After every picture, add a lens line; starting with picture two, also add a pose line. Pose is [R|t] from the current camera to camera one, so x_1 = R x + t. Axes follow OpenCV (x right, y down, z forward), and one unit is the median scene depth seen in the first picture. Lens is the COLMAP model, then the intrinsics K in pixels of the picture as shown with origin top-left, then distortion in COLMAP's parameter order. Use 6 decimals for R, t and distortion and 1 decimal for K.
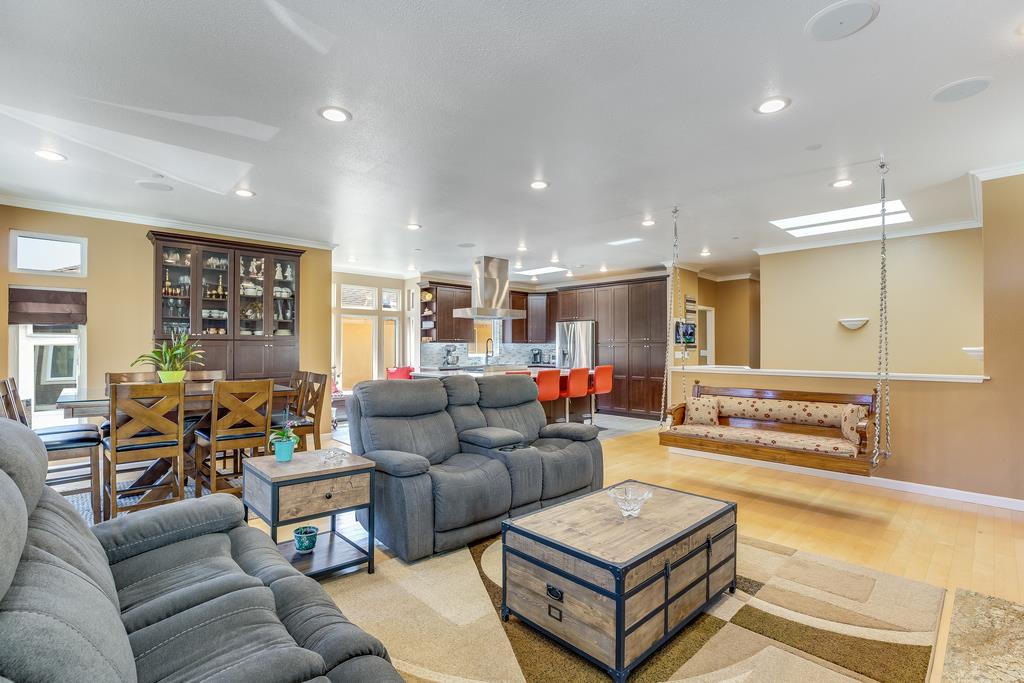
lens RADIAL K [[466.0, 0, 517.4], [0, 466.0, 344.4], [0, 0, 1]] dist [-0.034196, 0.004781]
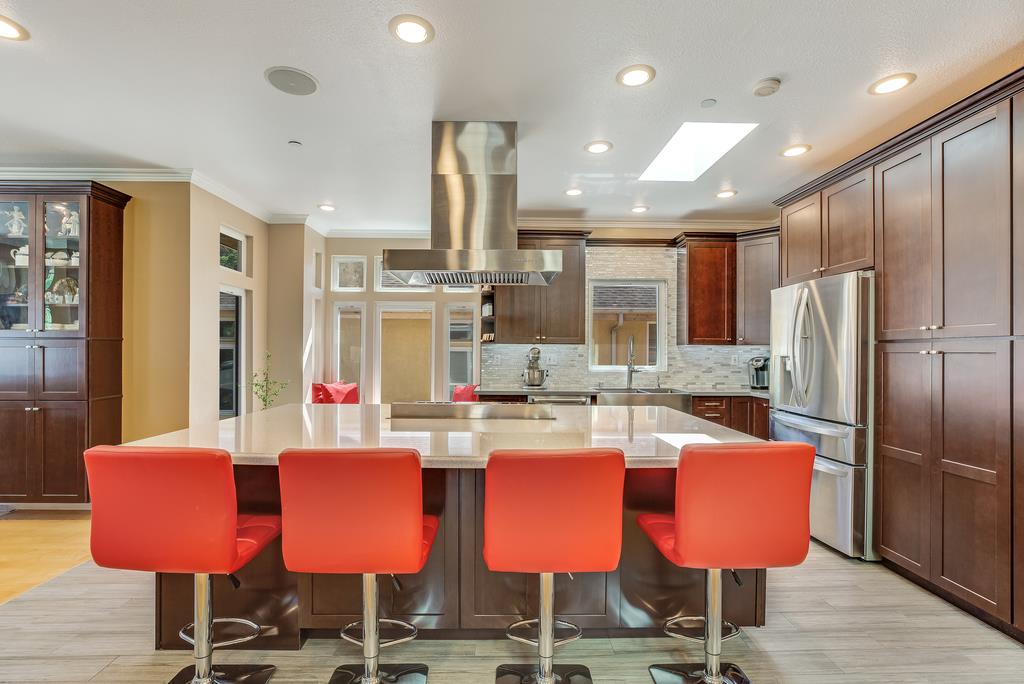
lens RADIAL K [[466.0, 0, 515.1], [0, 466.0, 349.5], [0, 0, 1]] dist [-0.034196, 0.004781]
pose [[0.742408, -0.000196, -0.669948, 0.192138], [-0.000470, 1.000000, -0.000814, 0.003374], [0.669948, 0.000919, 0.742408, 0.605623]]
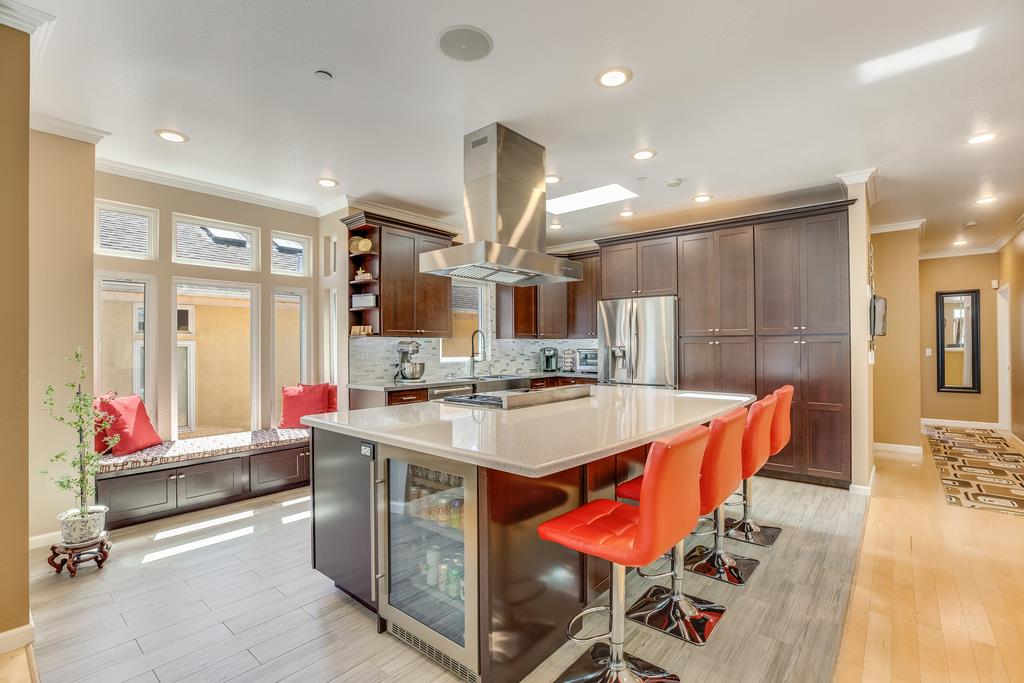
lens RADIAL K [[466.0, 0, 515.8], [0, 466.0, 340.9], [0, 0, 1]] dist [-0.034196, 0.004781]
pose [[0.994630, -0.004199, 0.103412, -0.078988], [0.004666, 0.999980, -0.004273, 0.003442], [-0.103392, 0.004733, 0.994629, 0.476594]]
